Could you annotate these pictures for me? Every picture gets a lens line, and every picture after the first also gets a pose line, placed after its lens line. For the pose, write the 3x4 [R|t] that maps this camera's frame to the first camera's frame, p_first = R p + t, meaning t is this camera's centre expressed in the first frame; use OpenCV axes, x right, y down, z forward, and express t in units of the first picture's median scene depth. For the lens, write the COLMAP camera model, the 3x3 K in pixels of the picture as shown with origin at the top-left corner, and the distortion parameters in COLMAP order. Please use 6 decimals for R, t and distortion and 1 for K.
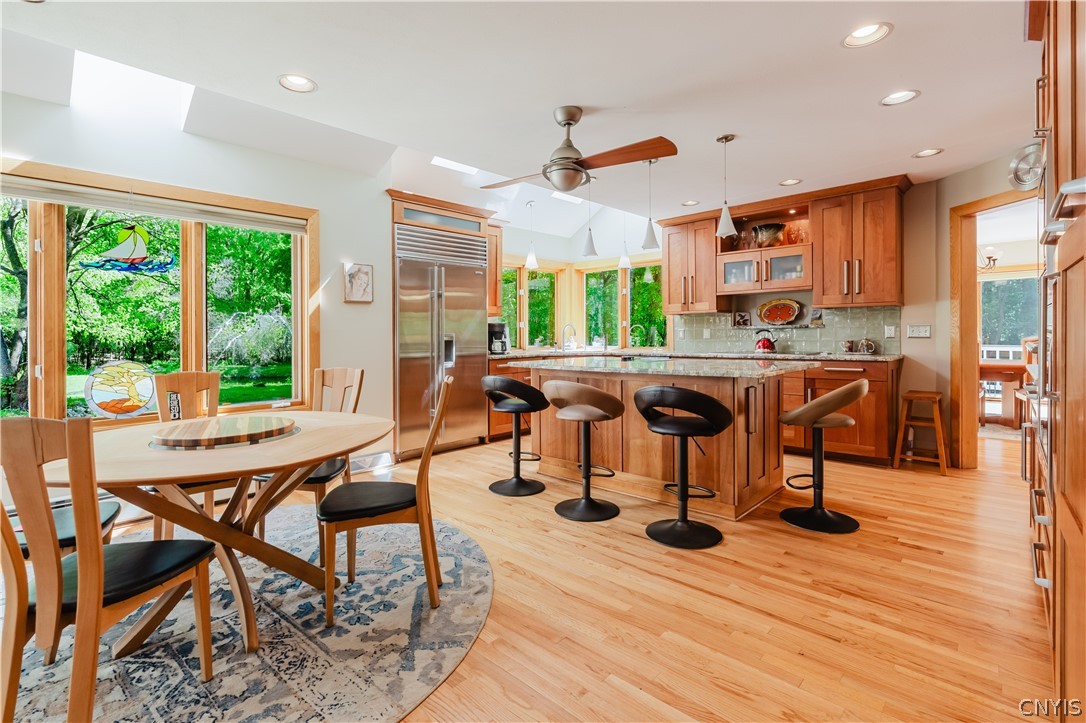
lens RADIAL K [[504.2, 0, 539.7], [0, 504.2, 332.0], [0, 0, 1]] dist [-0.000380, -0.000022]
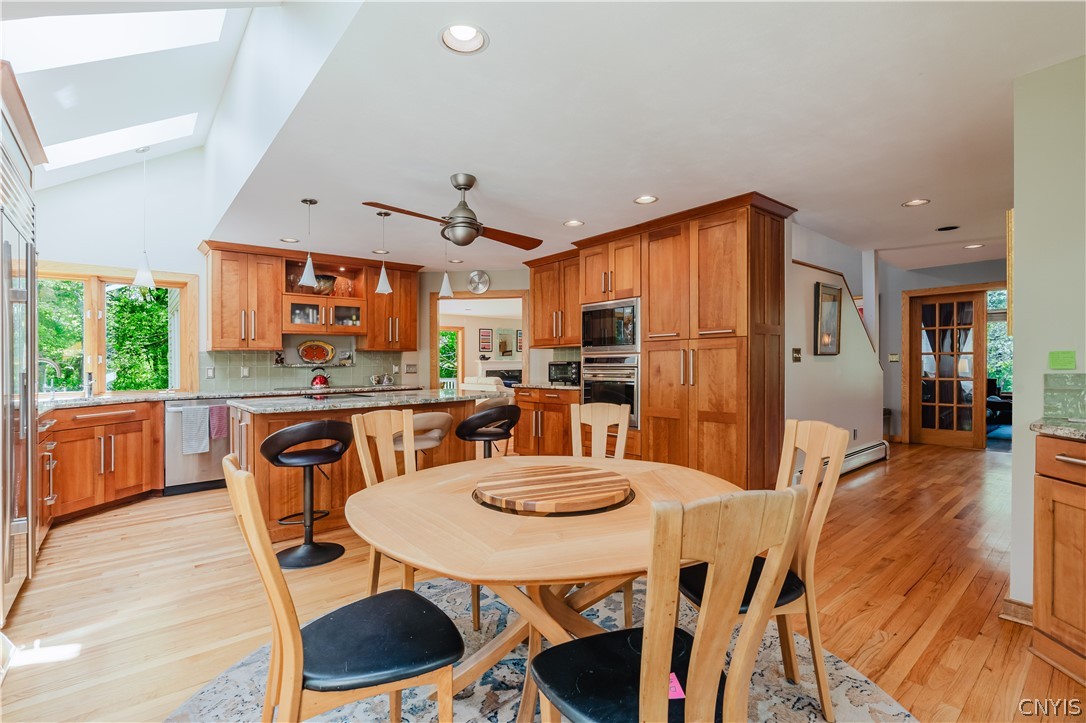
lens RADIAL K [[490.7, 0, 543.0], [0, 490.7, 361.5], [0, 0, 1]] dist [0.000119, 0.000003]
pose [[0.112443, 0.019823, 0.993460, -0.617609], [0.007633, 0.999754, -0.020812, 0.009035], [-0.993629, 0.009923, 0.112264, 0.407115]]
